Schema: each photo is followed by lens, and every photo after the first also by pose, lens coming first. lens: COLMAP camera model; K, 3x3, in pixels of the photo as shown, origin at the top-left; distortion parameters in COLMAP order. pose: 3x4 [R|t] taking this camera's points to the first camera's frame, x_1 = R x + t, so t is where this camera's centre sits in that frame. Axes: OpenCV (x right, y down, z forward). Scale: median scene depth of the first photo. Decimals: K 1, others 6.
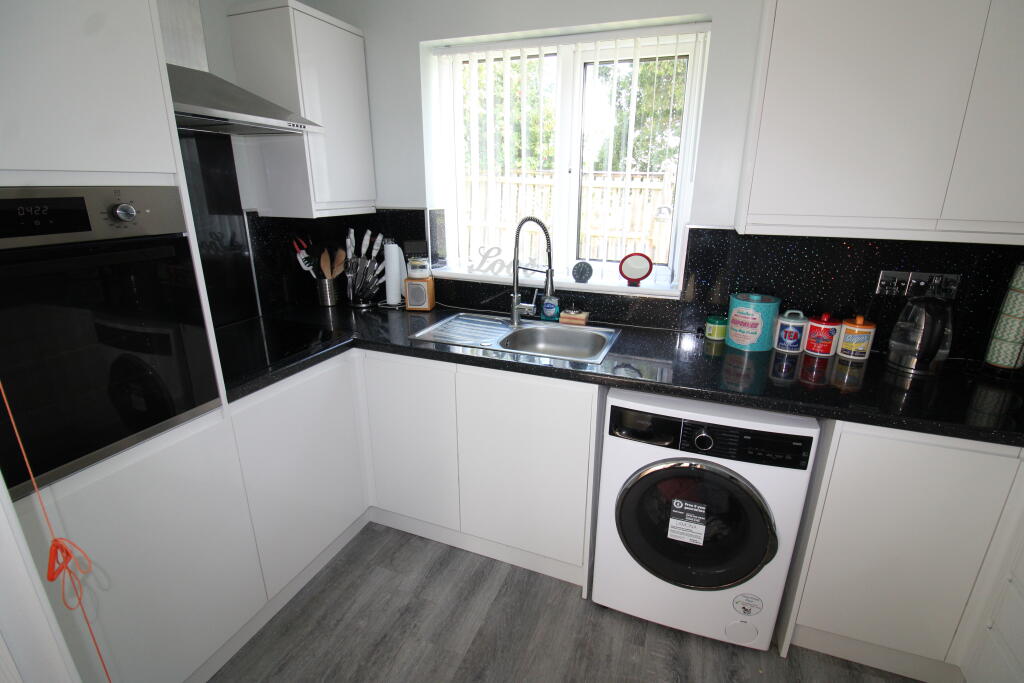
lens RADIAL K [[479.6, 0, 511.3], [0, 479.6, 338.4], [0, 0, 1]] dist [0.001336, -0.018028]
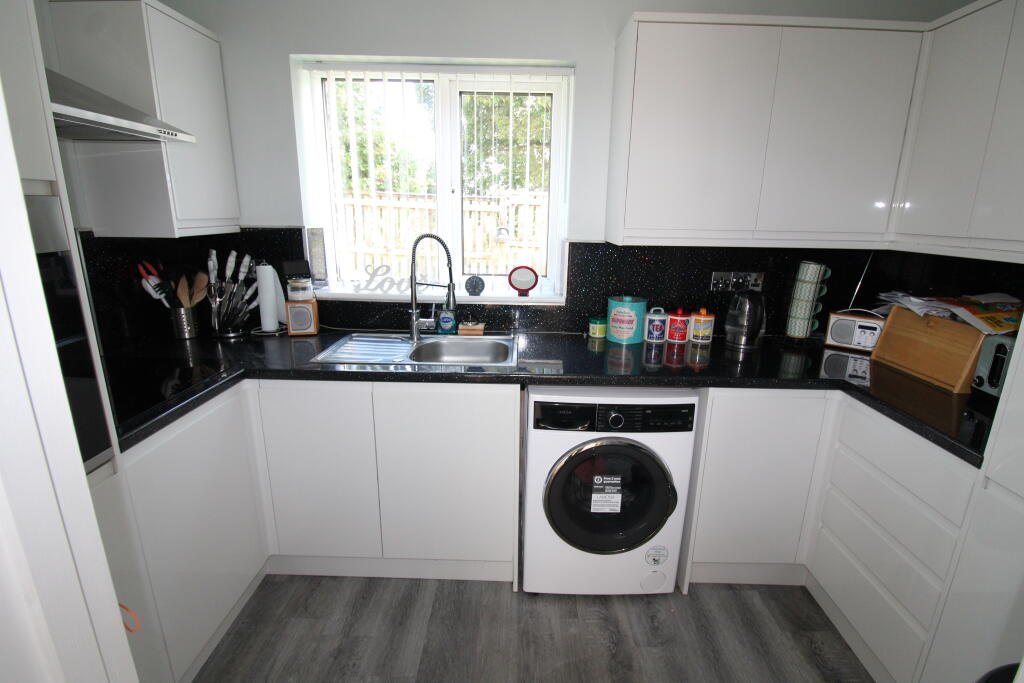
lens RADIAL K [[483.3, 0, 512.0], [0, 483.3, 341.5], [0, 0, 1]] dist [0.000118, -0.019804]
pose [[0.934978, -0.081967, 0.345105, -0.175679], [0.096570, 0.995004, -0.025306, 0.021986], [-0.341307, 0.056988, 0.938223, -0.024393]]
